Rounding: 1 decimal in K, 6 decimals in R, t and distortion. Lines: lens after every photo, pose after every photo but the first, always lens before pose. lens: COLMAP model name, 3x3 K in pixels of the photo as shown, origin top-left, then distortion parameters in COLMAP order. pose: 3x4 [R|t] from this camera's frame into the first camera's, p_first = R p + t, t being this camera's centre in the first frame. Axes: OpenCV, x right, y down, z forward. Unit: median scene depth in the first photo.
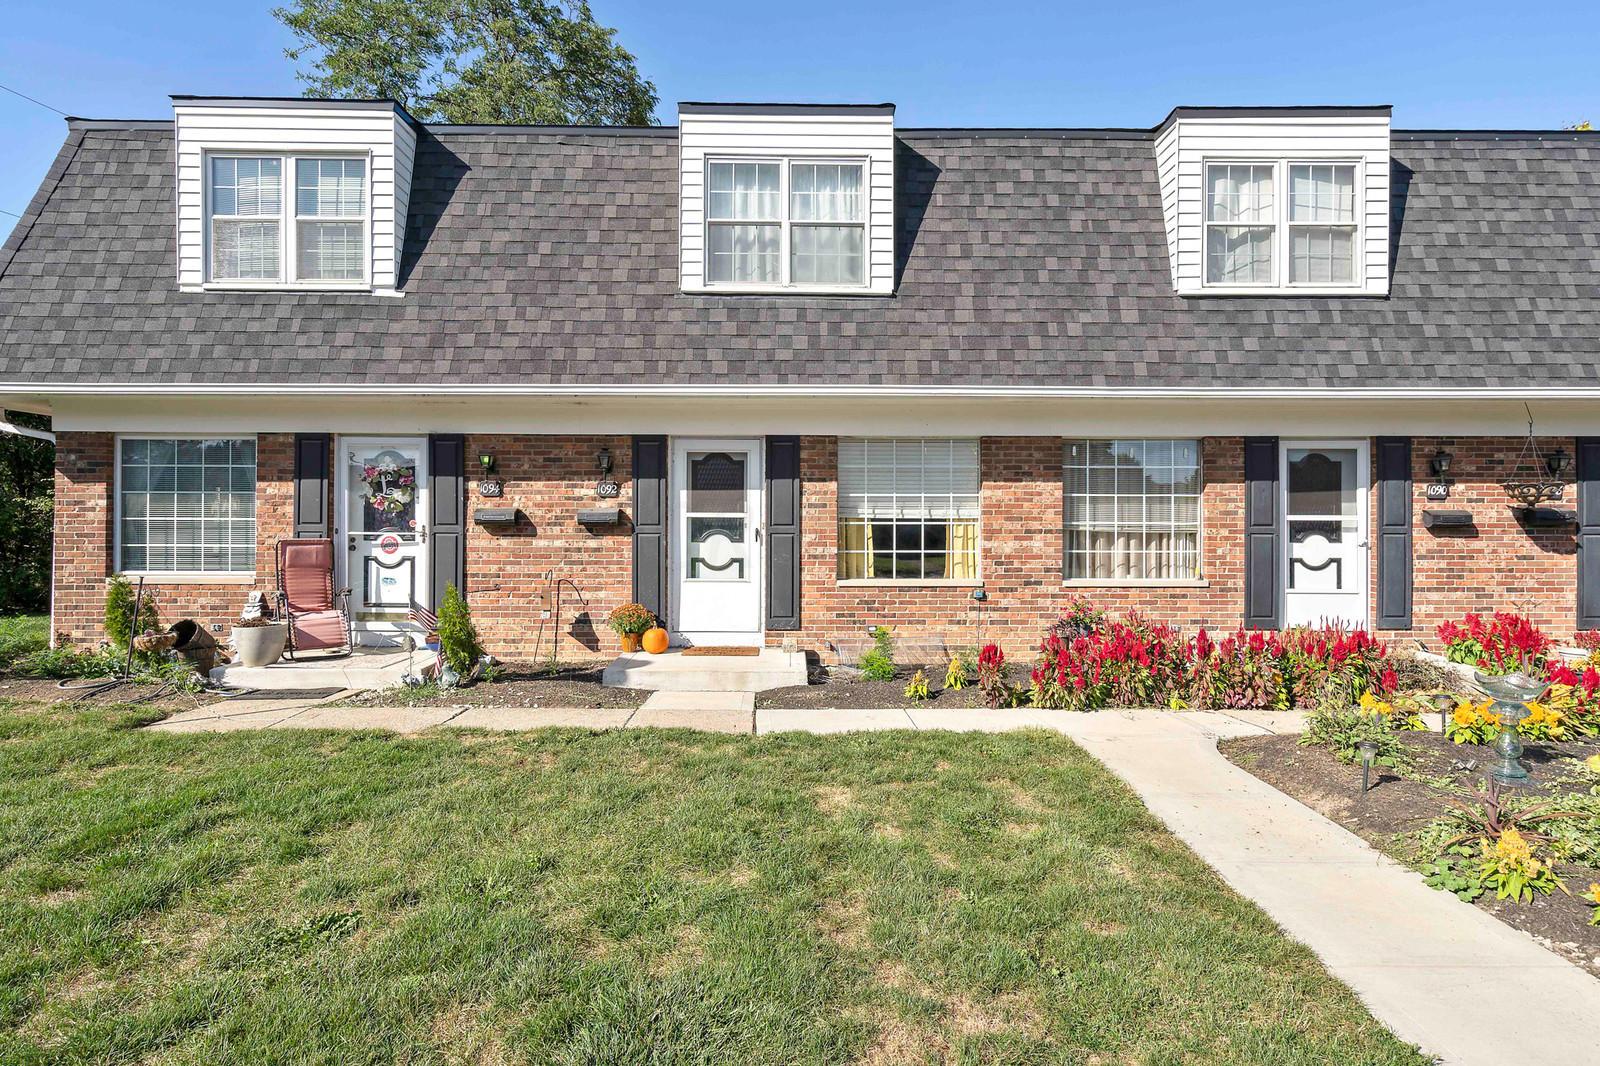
lens RADIAL K [[864.6, 0, 796.9], [0, 864.6, 532.4], [0, 0, 1]] dist [0.012768, -0.001476]
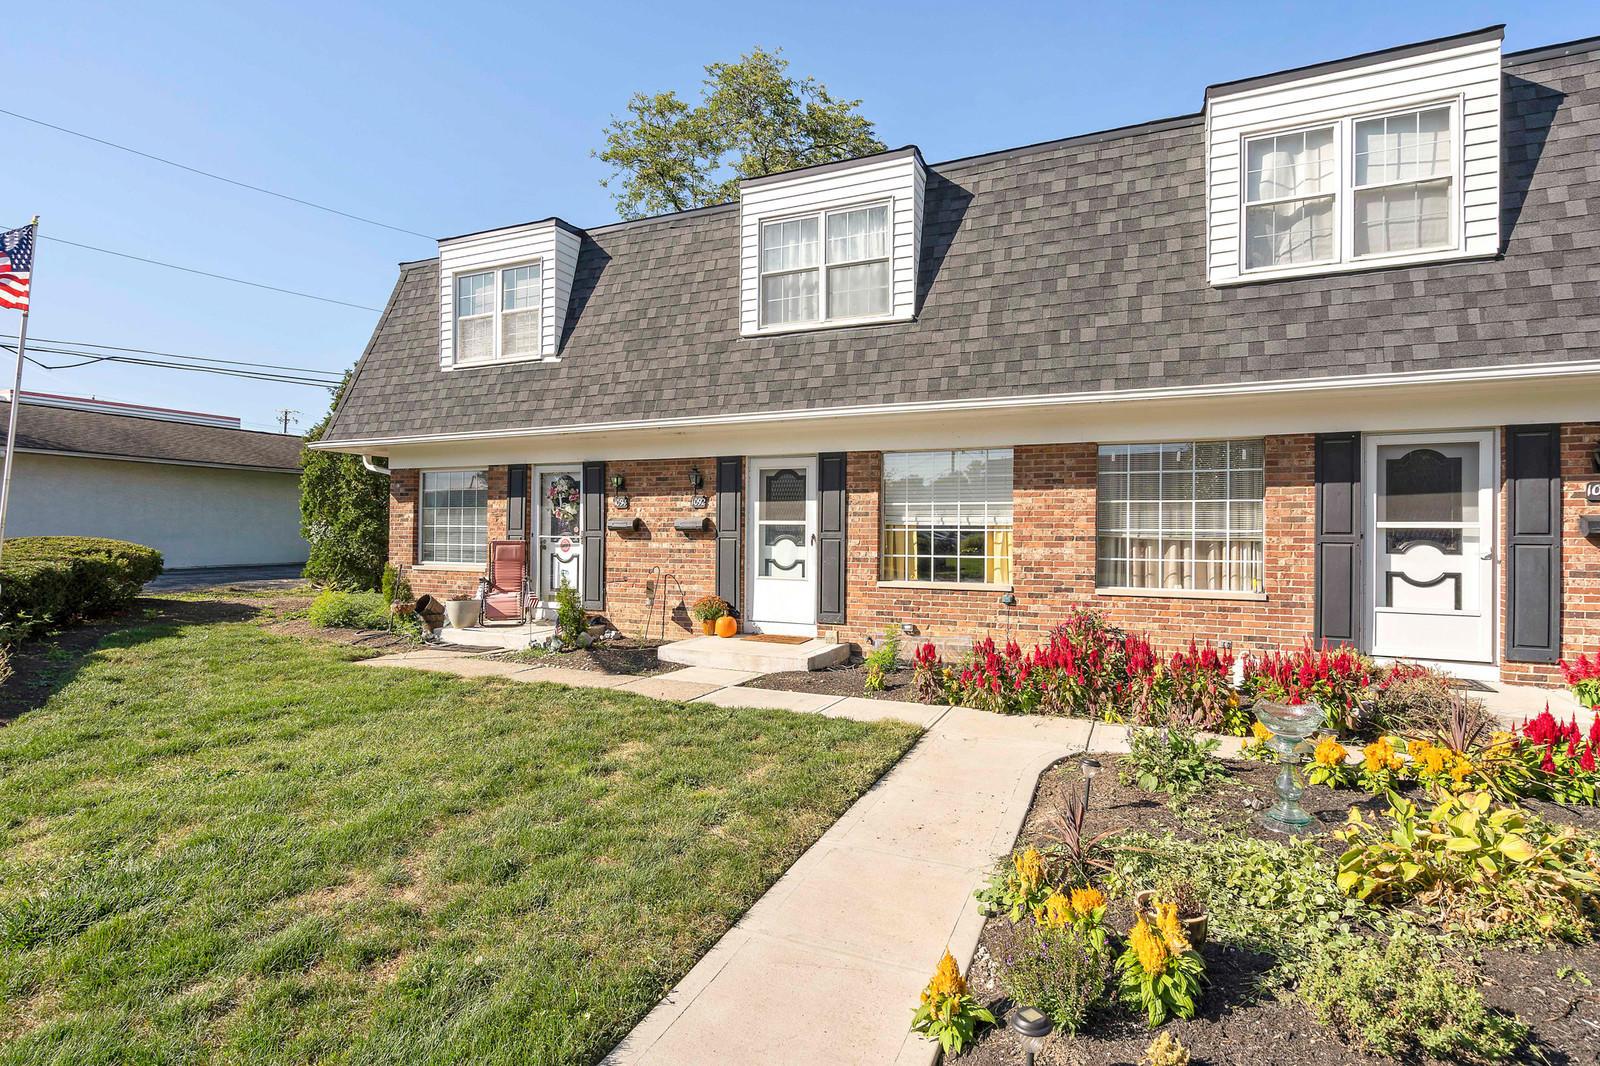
lens RADIAL K [[793.8, 0, 800.0], [0, 793.8, 533.0], [0, 0, 1]] dist [0.004663, 0.000697]
pose [[0.906494, 0.003781, -0.422201, 0.390061], [-0.007291, 0.999951, -0.006699, 0.000921], [0.422155, 0.009151, 0.906478, 0.038132]]
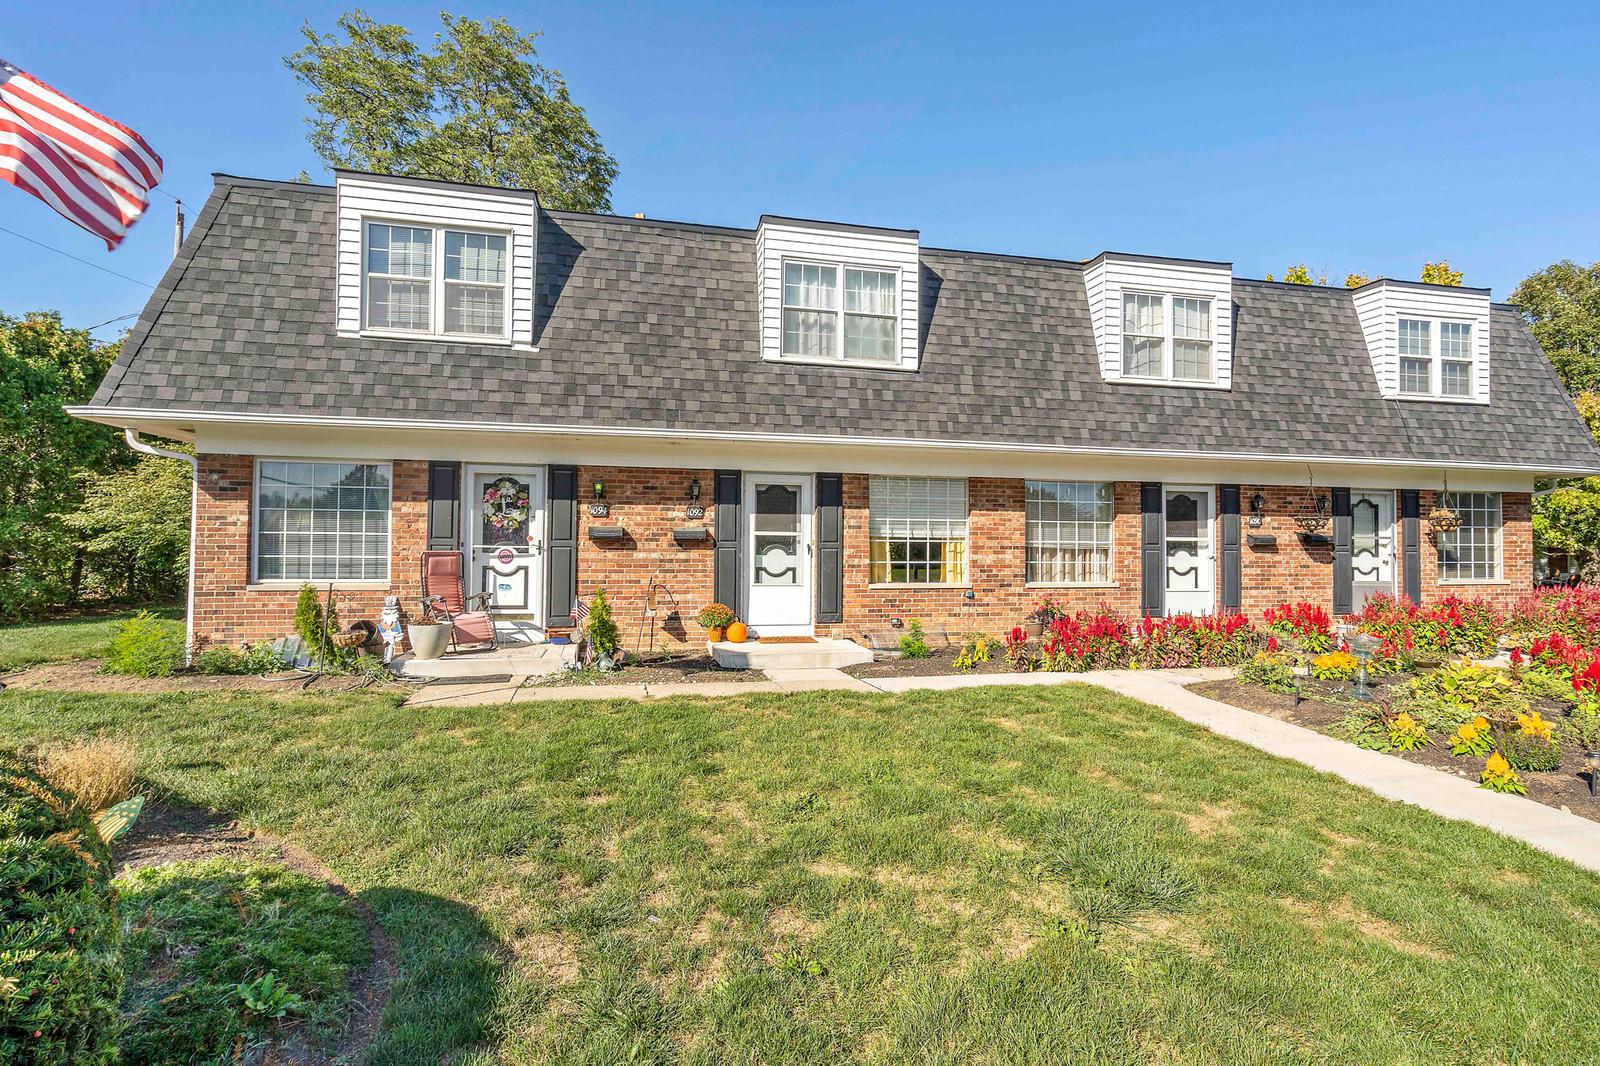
lens RADIAL K [[783.4, 0, 800.0], [0, 783.4, 533.0], [0, 0, 1]] dist [0.008918, 0.000588]
pose [[0.976035, 0.008794, 0.217436, -0.318528], [-0.004963, 0.999823, -0.018159, -0.000050], [-0.217558, 0.016645, 0.975906, -0.139858]]
